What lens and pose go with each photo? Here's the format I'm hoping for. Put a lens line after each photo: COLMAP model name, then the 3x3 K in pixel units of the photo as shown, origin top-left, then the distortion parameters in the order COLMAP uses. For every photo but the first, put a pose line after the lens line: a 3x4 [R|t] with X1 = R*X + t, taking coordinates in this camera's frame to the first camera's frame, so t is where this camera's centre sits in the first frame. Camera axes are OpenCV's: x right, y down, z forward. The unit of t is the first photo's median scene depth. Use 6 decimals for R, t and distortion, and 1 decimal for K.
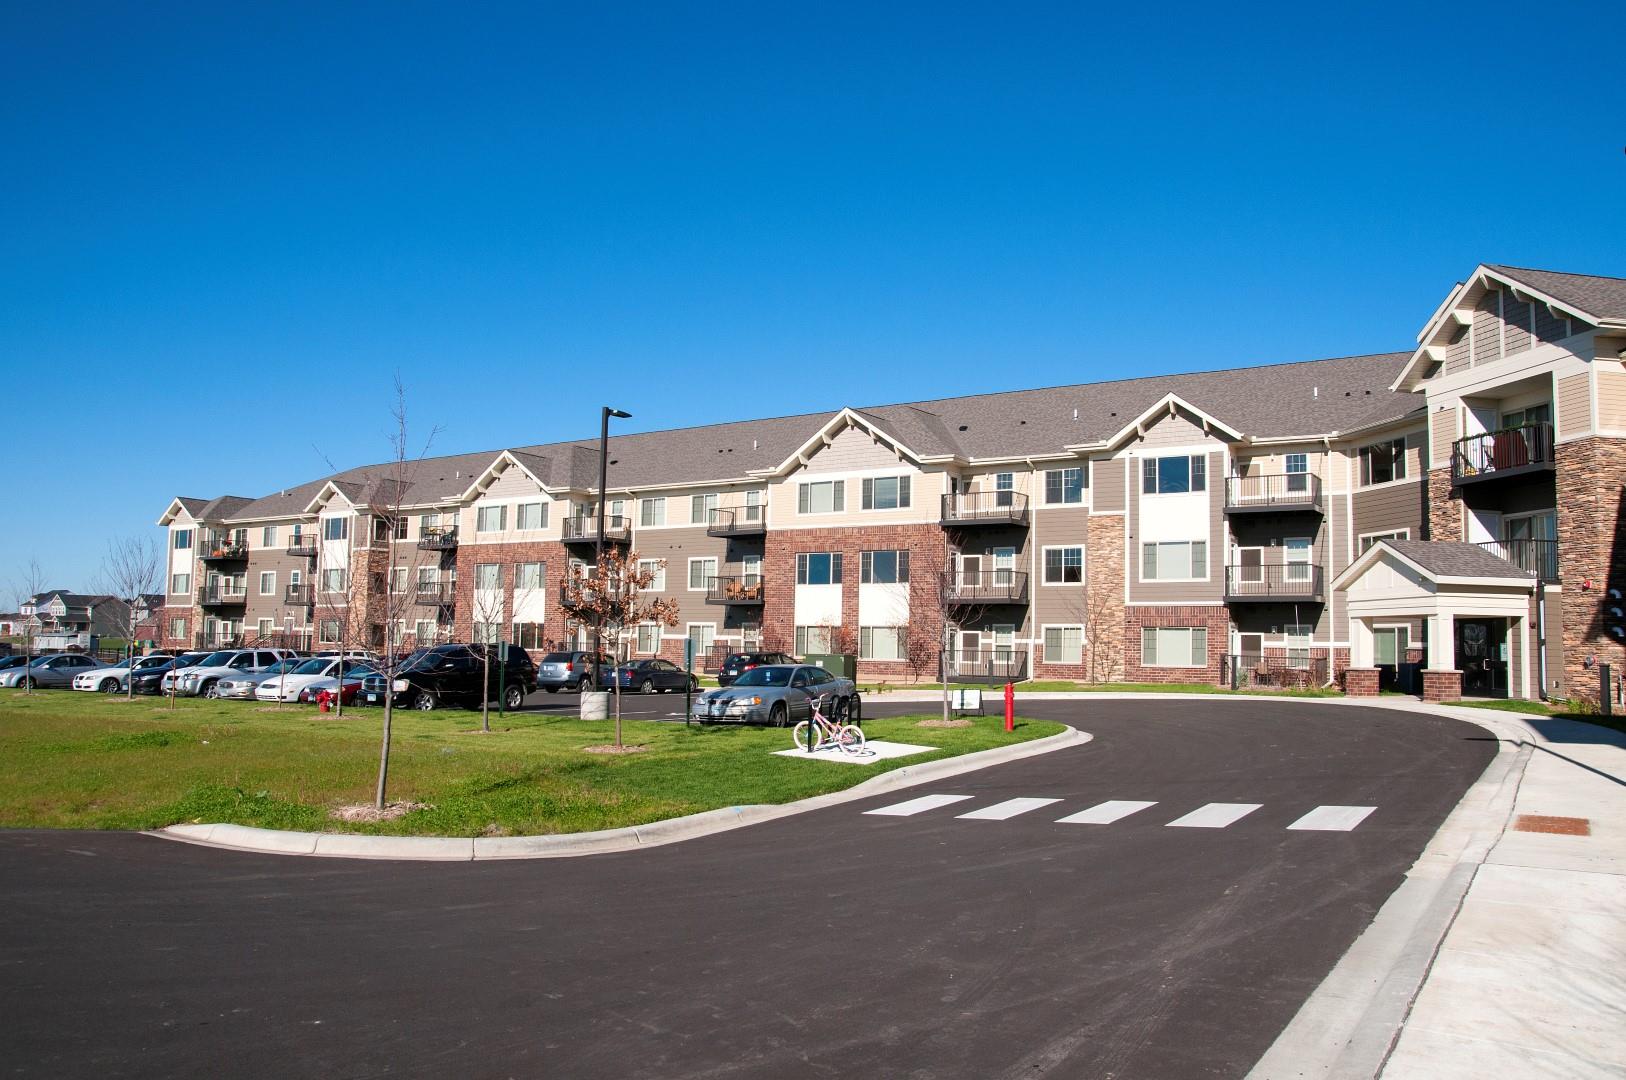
lens RADIAL K [[1168.1, 0, 815.6], [0, 1168.1, 566.3], [0, 0, 1]] dist [-0.112013, 0.077146]
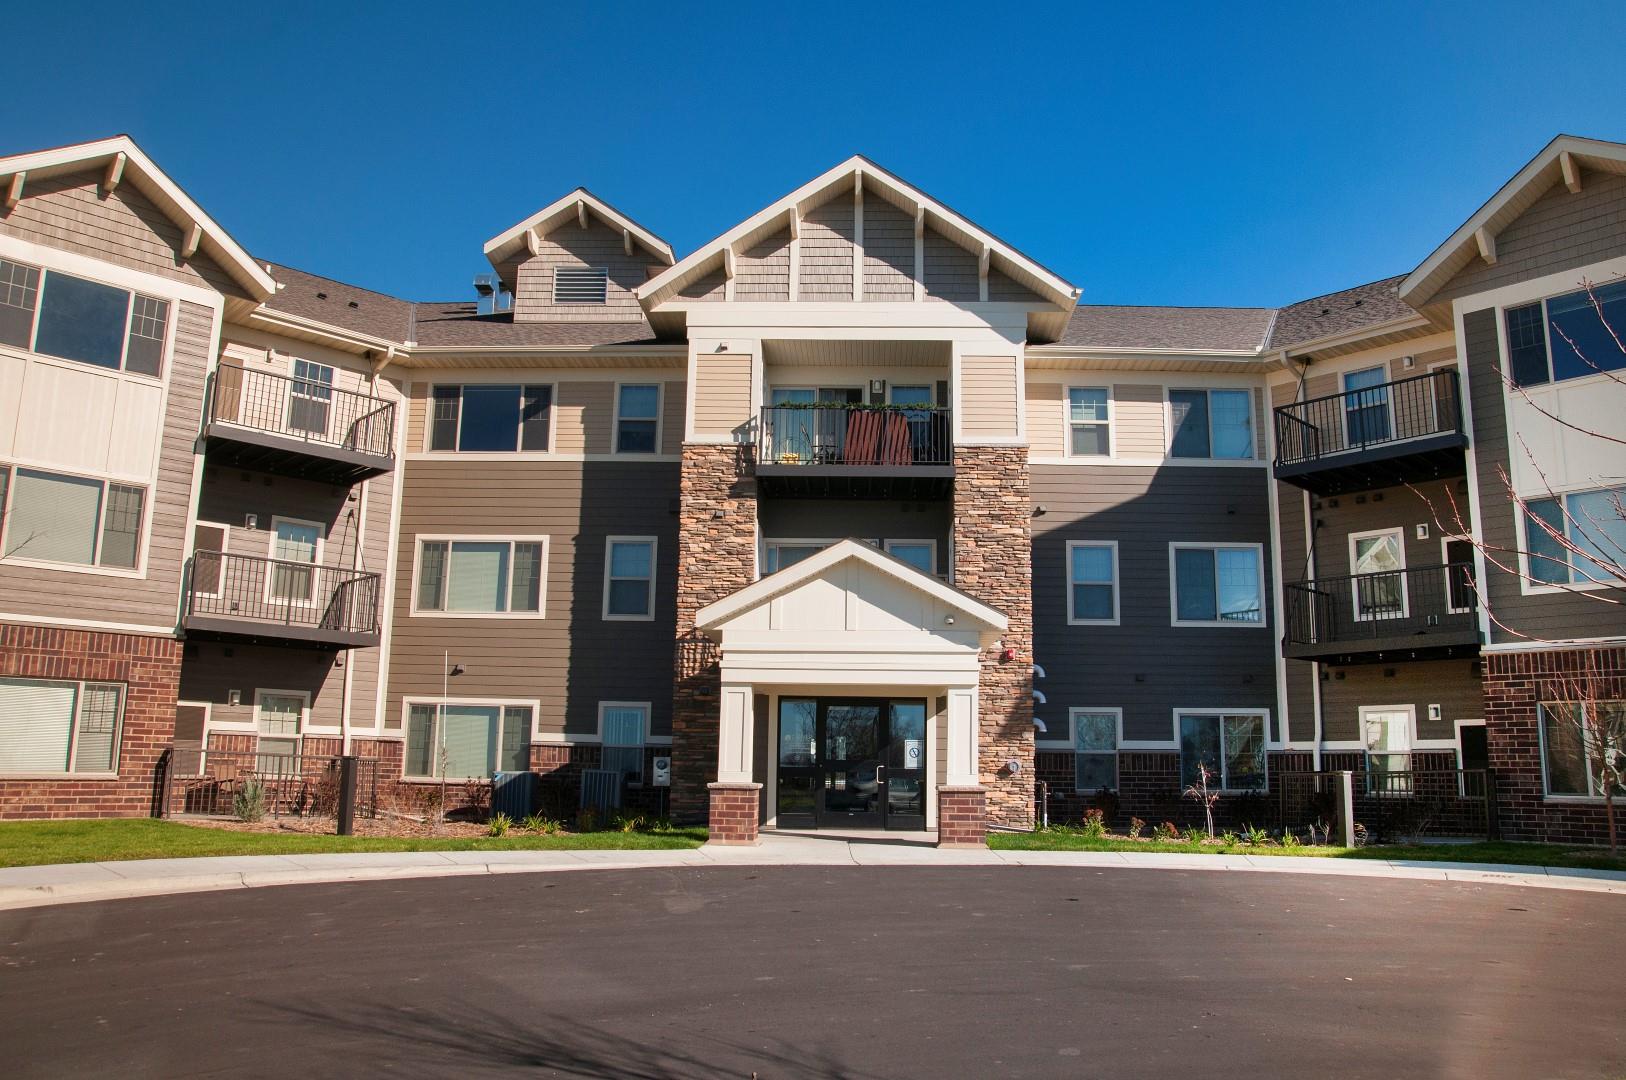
lens RADIAL K [[1168.1, 0, 815.6], [0, 1168.1, 566.3], [0, 0, 1]] dist [-0.112013, 0.077146]
pose [[0.218077, 0.152574, 0.963931, -0.020592], [-0.078044, 0.987267, -0.138611, 0.052253], [-0.972806, -0.045001, 0.227208, 0.711671]]
